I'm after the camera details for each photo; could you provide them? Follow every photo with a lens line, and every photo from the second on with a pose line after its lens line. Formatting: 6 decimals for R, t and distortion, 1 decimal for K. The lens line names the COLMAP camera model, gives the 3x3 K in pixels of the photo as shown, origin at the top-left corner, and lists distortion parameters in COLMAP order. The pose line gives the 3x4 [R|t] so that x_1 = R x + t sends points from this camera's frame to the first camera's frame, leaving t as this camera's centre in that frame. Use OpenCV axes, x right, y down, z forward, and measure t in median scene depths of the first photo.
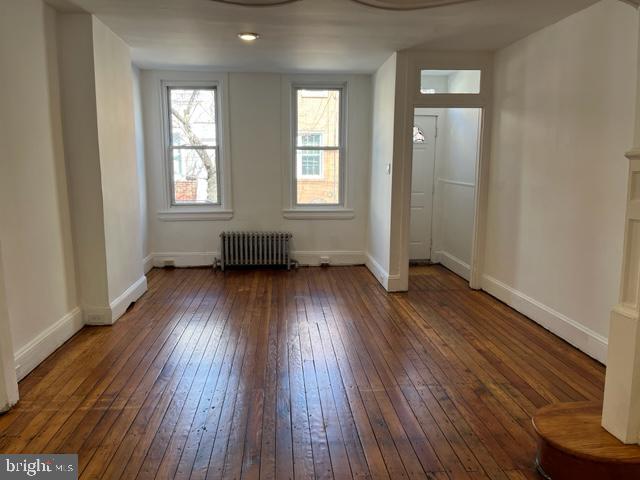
lens RADIAL K [[479.1, 0, 317.3], [0, 479.1, 244.0], [0, 0, 1]] dist [0.057858, -0.063555]
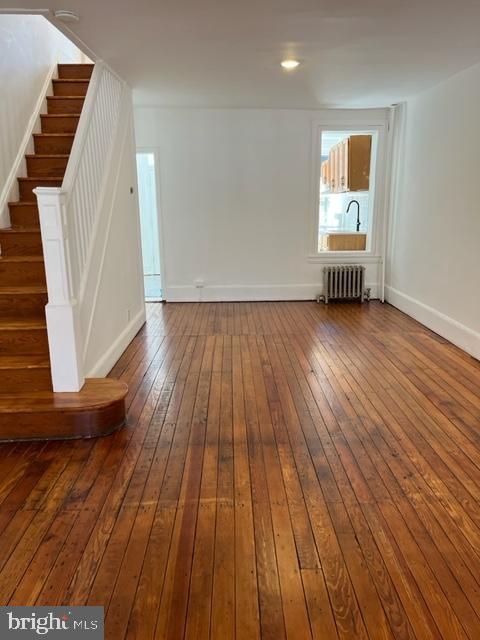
lens RADIAL K [[479.1, 0, 240.0], [0, 479.1, 320.0], [0, 0, 1]] dist [0.057858, -0.063555]
pose [[-0.998088, -0.002728, 0.061745, 0.030660], [0.022113, 0.917135, 0.397963, -0.262464], [-0.057714, 0.398567, -0.915321, 1.600991]]
